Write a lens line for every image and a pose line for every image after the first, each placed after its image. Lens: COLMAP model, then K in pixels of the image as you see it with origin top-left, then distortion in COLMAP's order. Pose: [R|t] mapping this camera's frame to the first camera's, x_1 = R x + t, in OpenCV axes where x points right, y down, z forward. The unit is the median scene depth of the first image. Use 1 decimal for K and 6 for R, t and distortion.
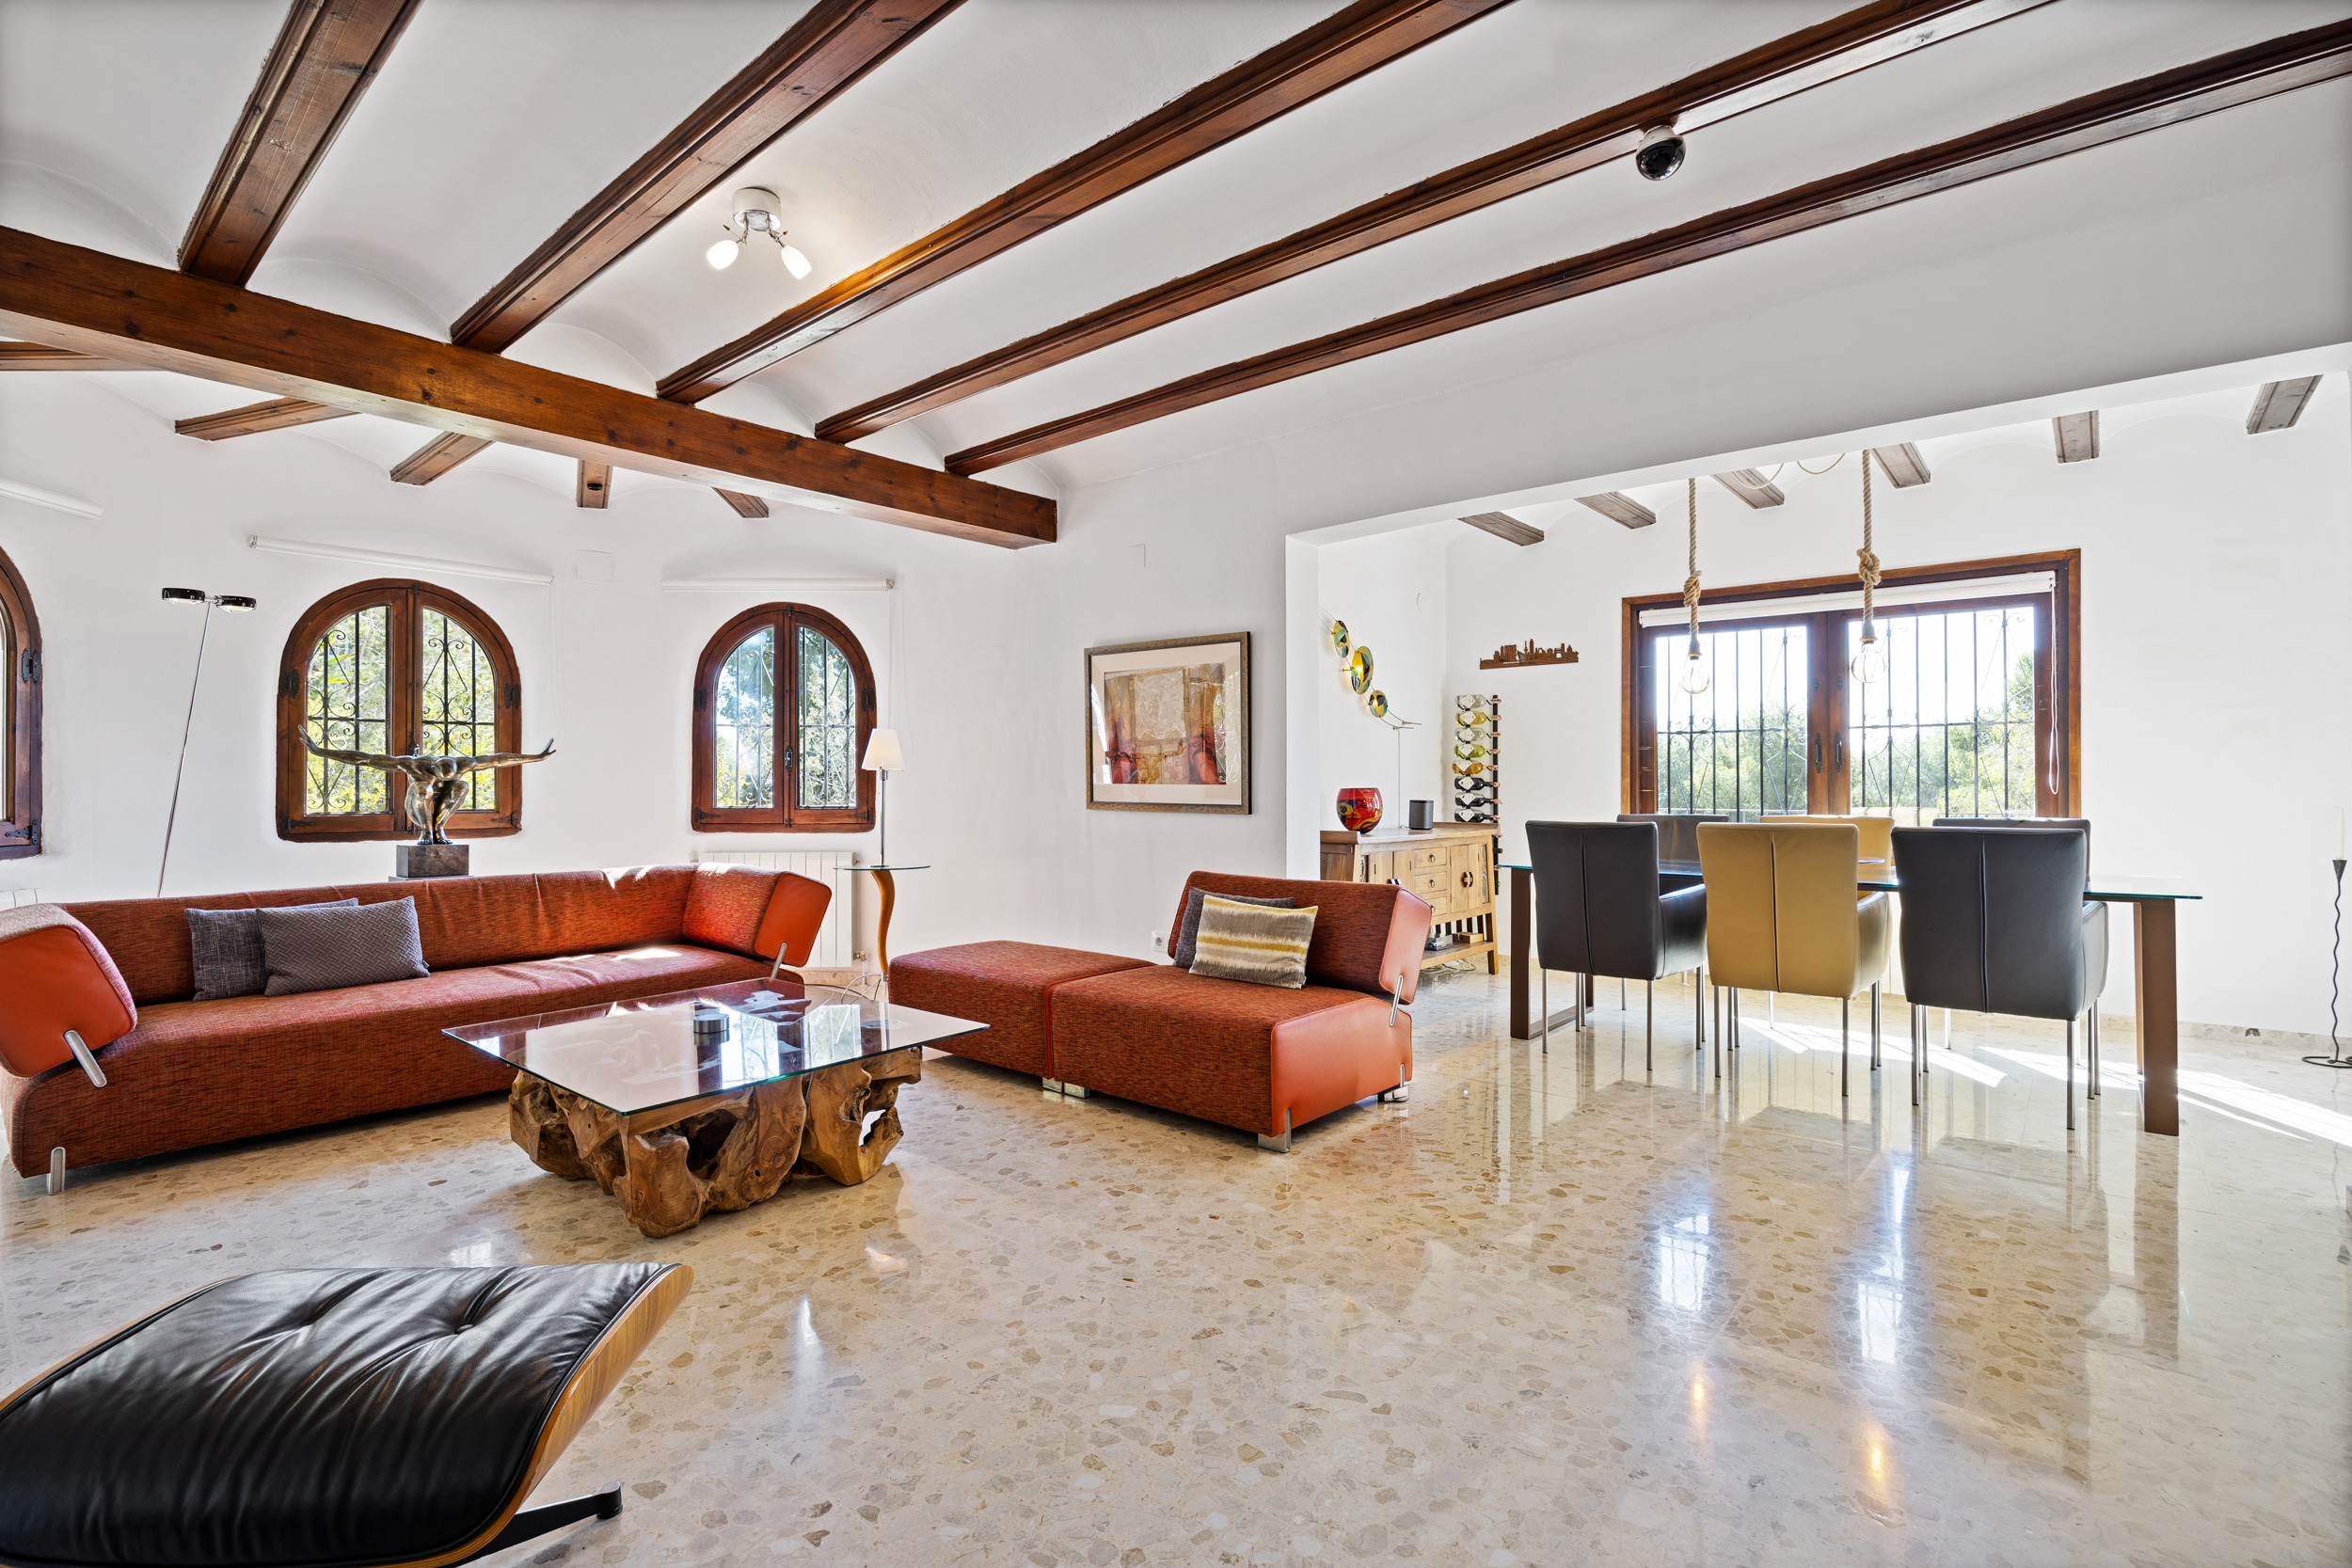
lens RADIAL K [[1086.4, 0, 1168.4], [0, 1086.4, 778.9], [0, 0, 1]] dist [-0.012208, 0.000161]
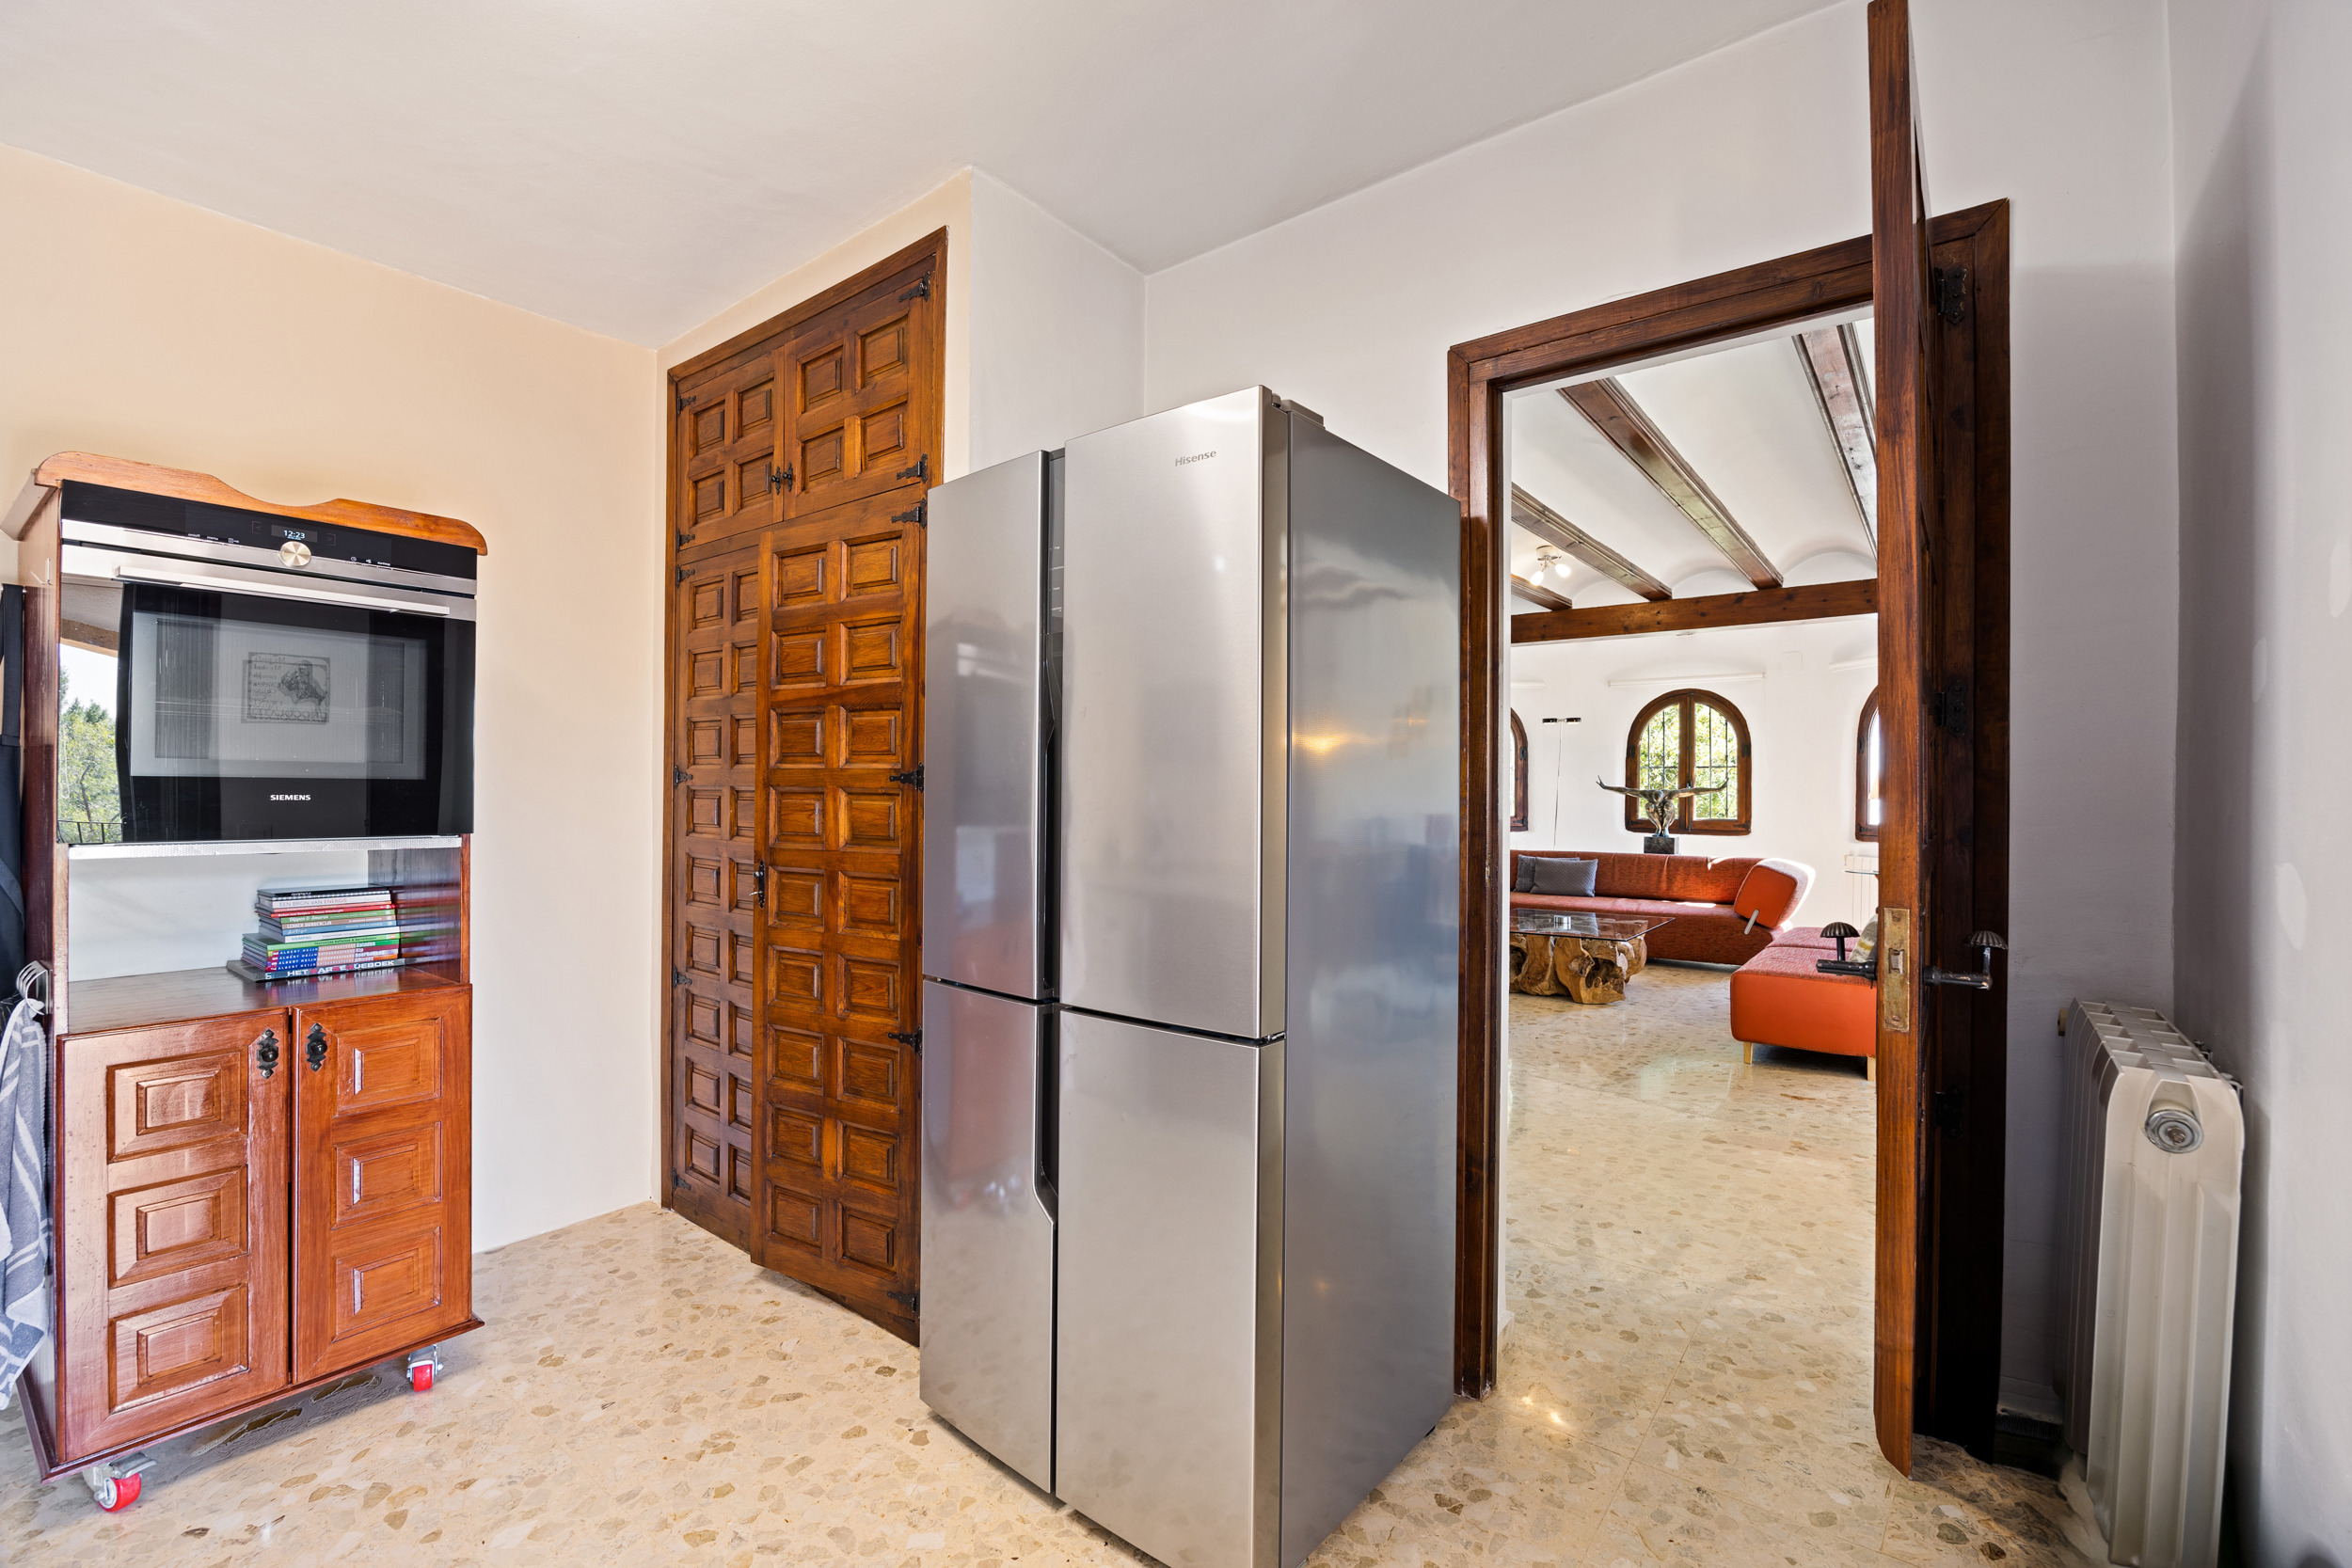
lens RADIAL K [[1009.7, 0, 1170.1], [0, 1009.7, 789.8], [0, 0, 1]] dist [-0.019402, 0.001339]
pose [[0.043985, 0.006907, -0.999008, 1.133294], [0.000851, 0.999975, 0.006951, -0.037023], [0.999032, -0.001156, 0.043978, 0.086953]]
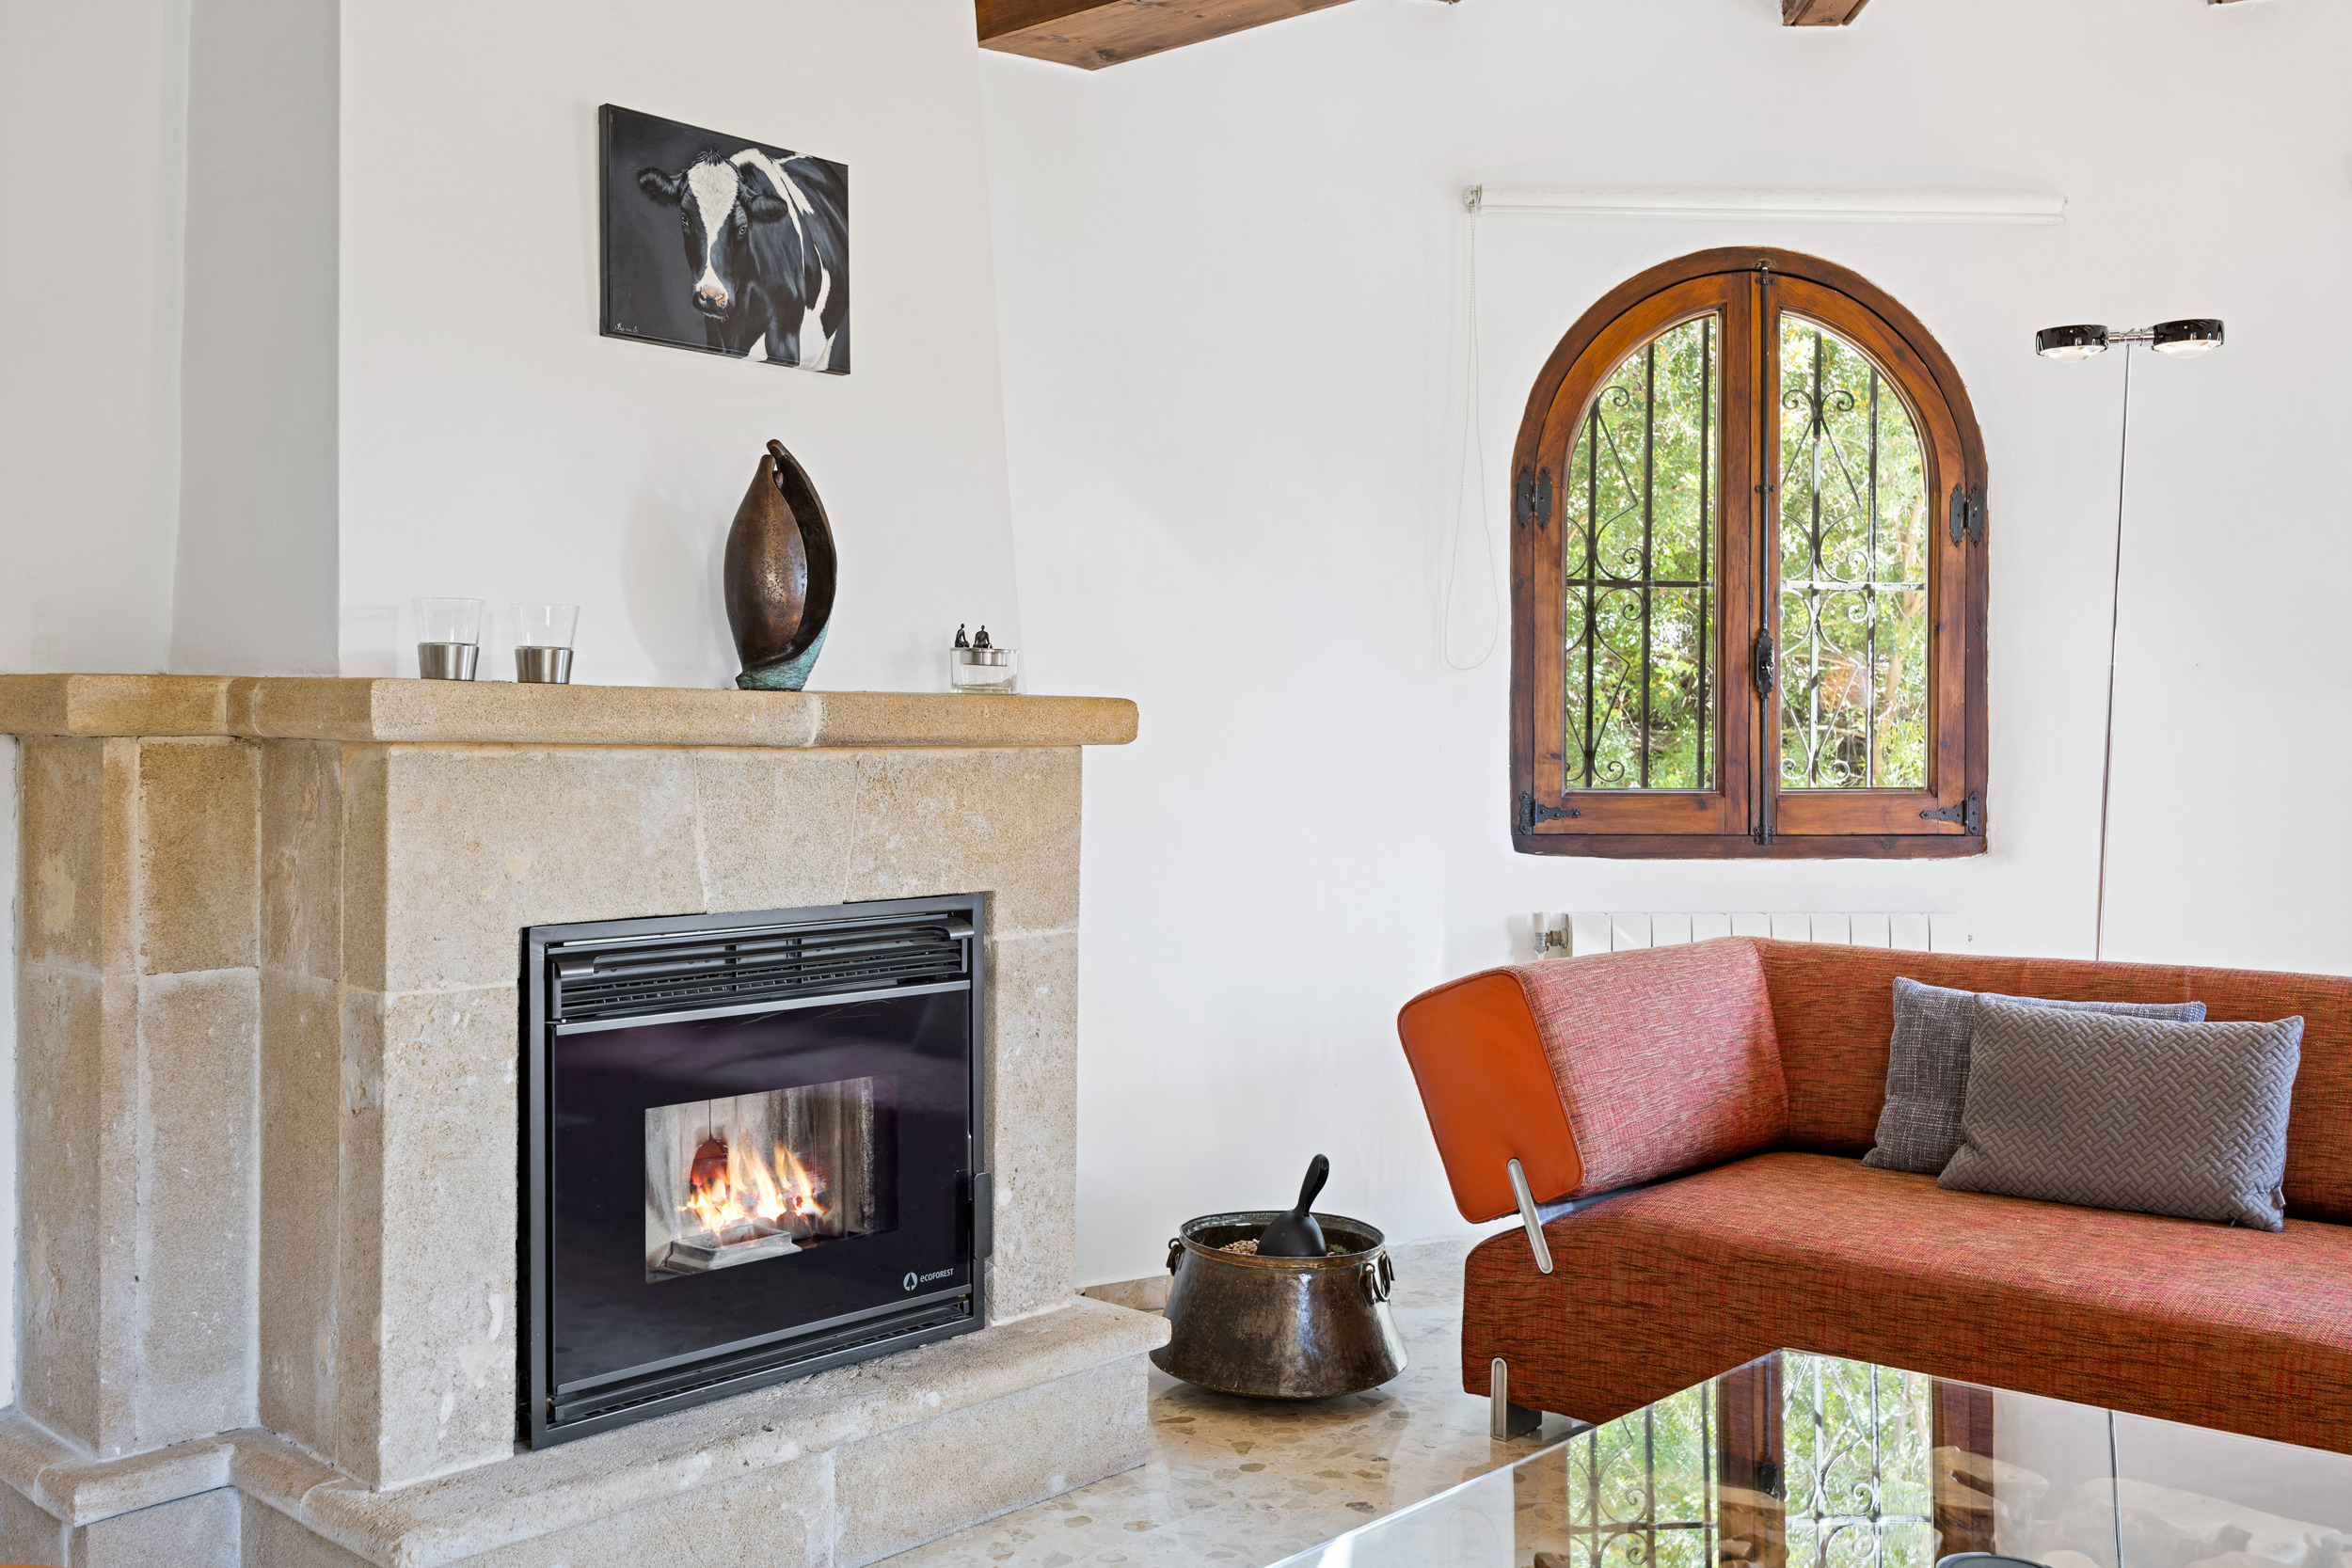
lens RADIAL K [[2232.9, 0, 1166.7], [0, 2232.9, 731.0], [0, 0, 1]] dist [0.008849, -0.001904]
pose [[-0.029700, 0.003242, -0.999554, 0.108997], [-0.001040, 0.999994, 0.003274, 0.003551], [0.999558, 0.001136, -0.029696, 0.581490]]
